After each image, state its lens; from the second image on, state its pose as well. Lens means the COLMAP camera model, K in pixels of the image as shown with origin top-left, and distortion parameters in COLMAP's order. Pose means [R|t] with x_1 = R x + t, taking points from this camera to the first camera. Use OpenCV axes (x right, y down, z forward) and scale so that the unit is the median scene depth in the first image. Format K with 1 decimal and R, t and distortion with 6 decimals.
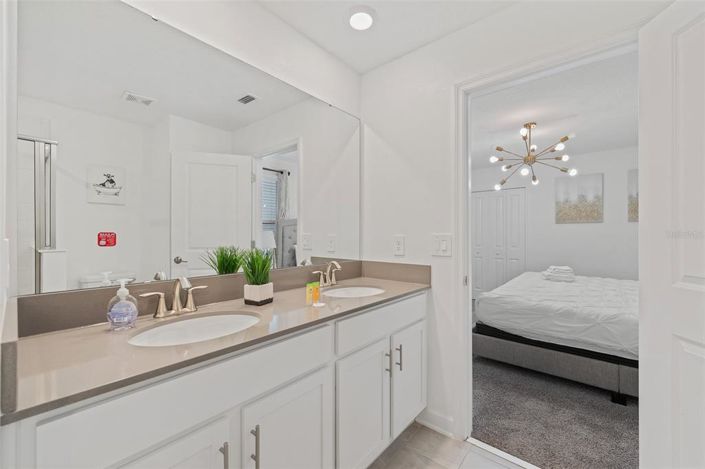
lens RADIAL K [[288.2, 0, 352.5], [0, 288.2, 234.5], [0, 0, 1]] dist [0.000105, 0.000001]
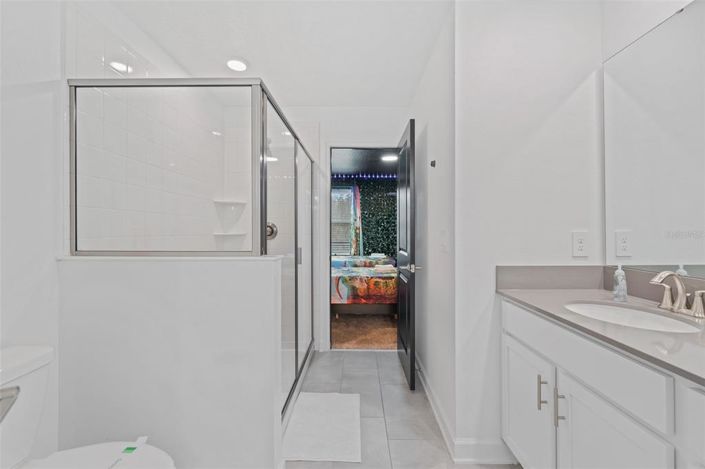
lens RADIAL K [[288.2, 0, 352.5], [0, 288.2, 234.5], [0, 0, 1]] dist [0.000105, 0.000001]
pose [[-0.768920, 0.011236, -0.639246, 0.890454], [0.003652, 0.999906, 0.013183, 0.008113], [0.639335, 0.007802, -0.768889, 1.146553]]
